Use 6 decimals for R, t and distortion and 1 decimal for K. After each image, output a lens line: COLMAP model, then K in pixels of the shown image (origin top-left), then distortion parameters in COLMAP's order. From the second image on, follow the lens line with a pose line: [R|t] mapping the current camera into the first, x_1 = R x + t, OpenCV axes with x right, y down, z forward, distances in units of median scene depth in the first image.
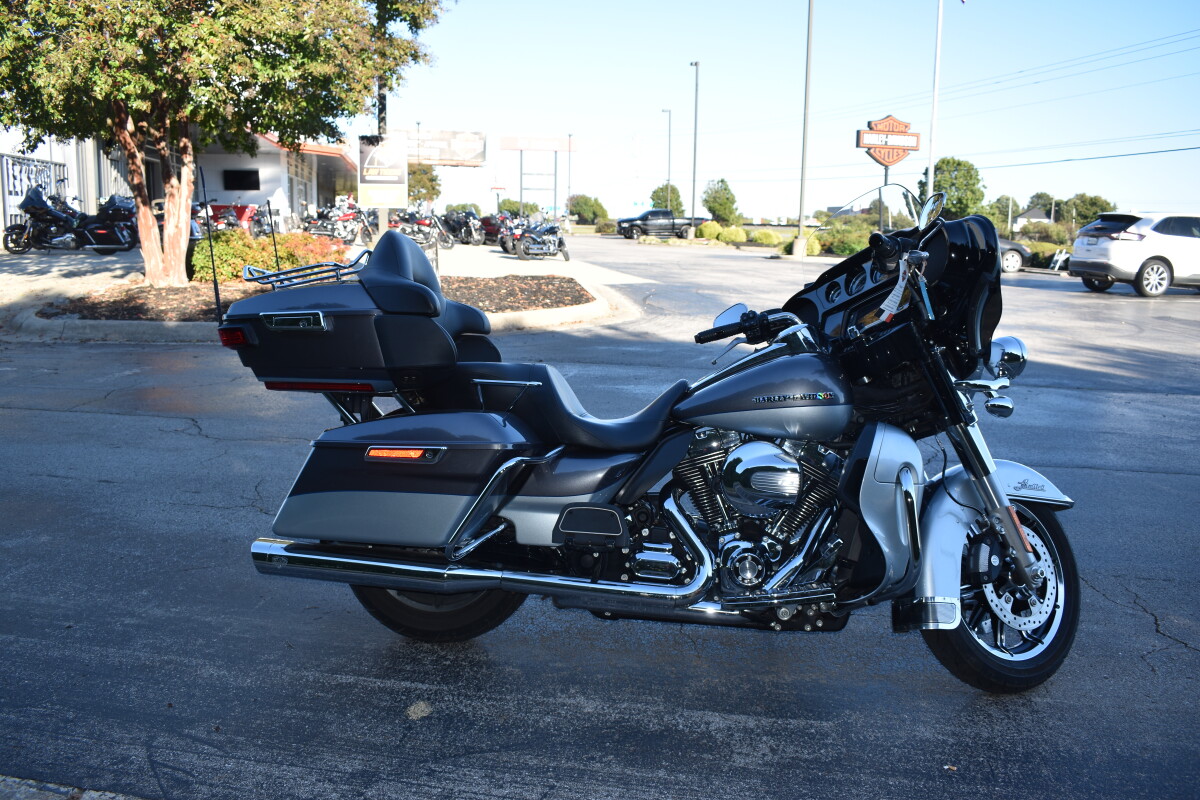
lens RADIAL K [[1017.8, 0, 600.0], [0, 1017.8, 400.0], [0, 0, 1]] dist [-0.081841, 0.007138]
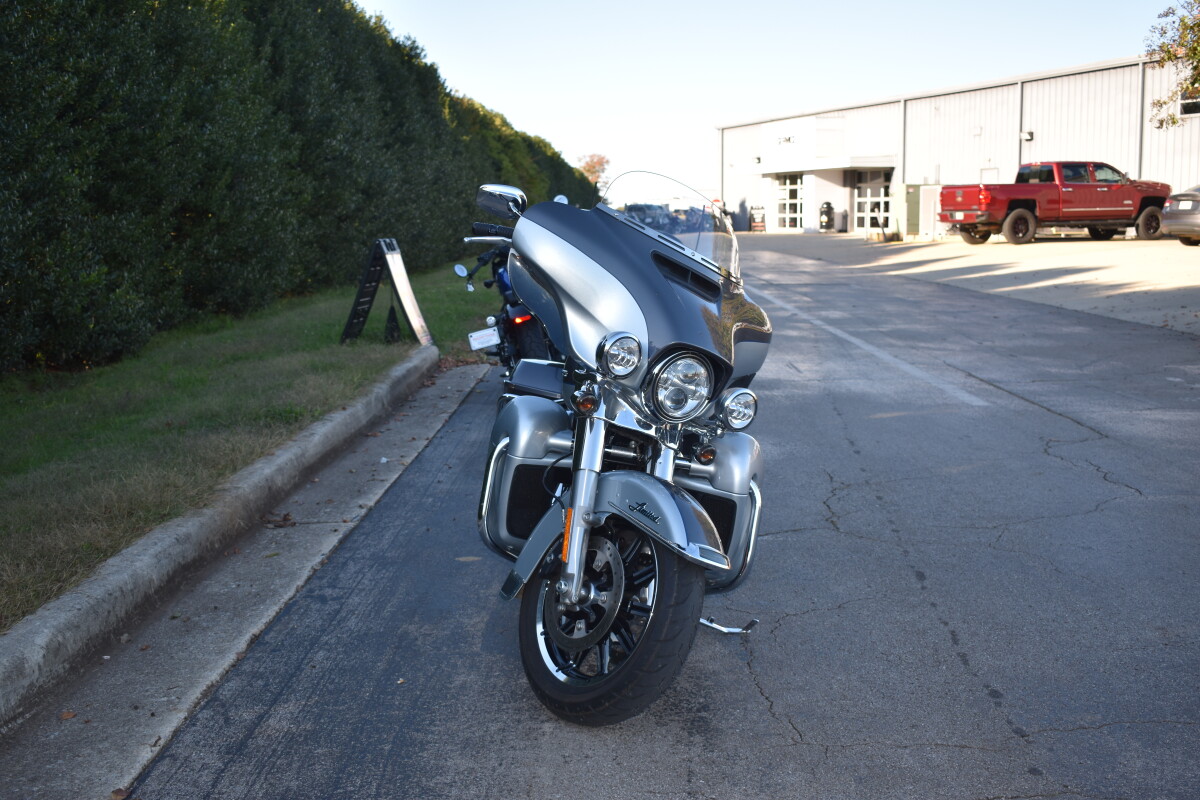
lens RADIAL K [[1376.3, 0, 600.0], [0, 1376.3, 400.0], [0, 0, 1]] dist [-0.051725, -0.023661]
pose [[0.132244, 0.112291, -0.984836, 0.312200], [-0.161661, 0.982703, 0.090340, -0.021594], [0.977945, 0.147263, 0.148110, 0.153647]]
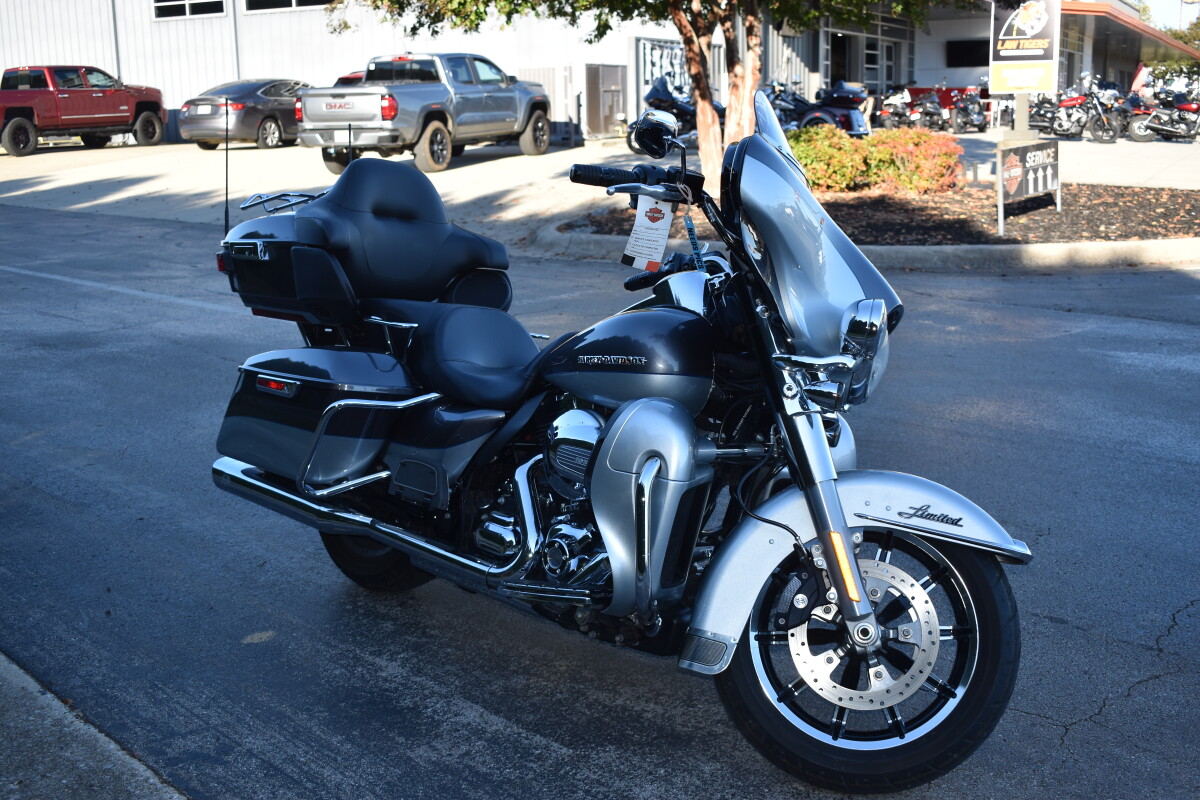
lens RADIAL K [[1376.3, 0, 600.0], [0, 1376.3, 400.0], [0, 0, 1]] dist [-0.051725, -0.023661]
pose [[0.794631, 0.095837, -0.599481, 0.160941], [-0.072751, 0.995378, 0.062694, -0.007546], [0.602718, -0.006206, 0.797930, 0.019080]]
